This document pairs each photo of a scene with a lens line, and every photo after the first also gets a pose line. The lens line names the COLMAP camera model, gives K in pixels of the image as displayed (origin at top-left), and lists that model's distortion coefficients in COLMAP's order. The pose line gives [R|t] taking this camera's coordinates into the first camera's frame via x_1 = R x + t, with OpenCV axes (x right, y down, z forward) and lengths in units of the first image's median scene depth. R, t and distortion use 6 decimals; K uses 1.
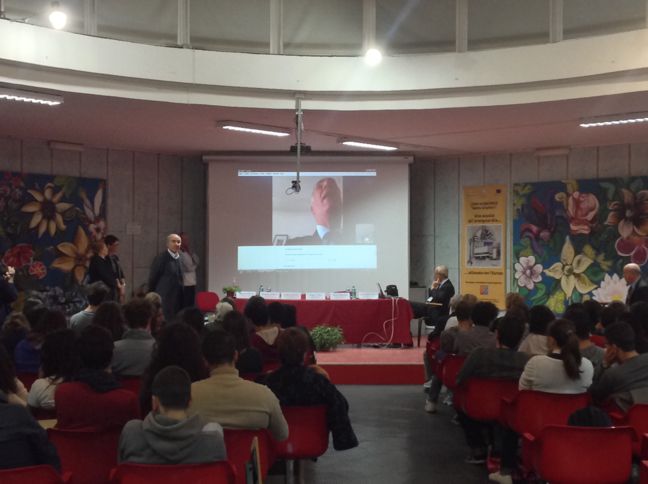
lens RADIAL K [[1171.2, 0, 324.5], [0, 1171.2, 242.7], [0, 0, 1]] dist [0.026590, 0.000000]
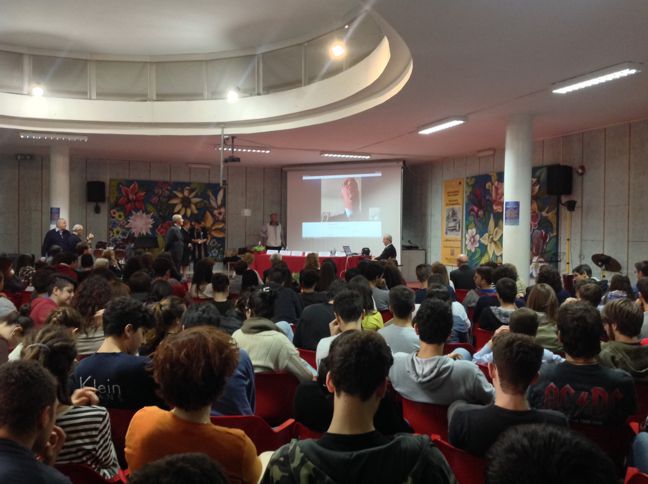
lens RADIAL K [[659.8, 0, 323.3], [0, 659.8, 242.9], [0, 0, 1]] dist [0.089471, 0.000000]
pose [[0.868545, 0.010762, -0.495494, 0.417291], [0.003138, 0.999625, 0.027212, 0.006469], [0.495601, -0.025190, 0.868185, 0.223583]]
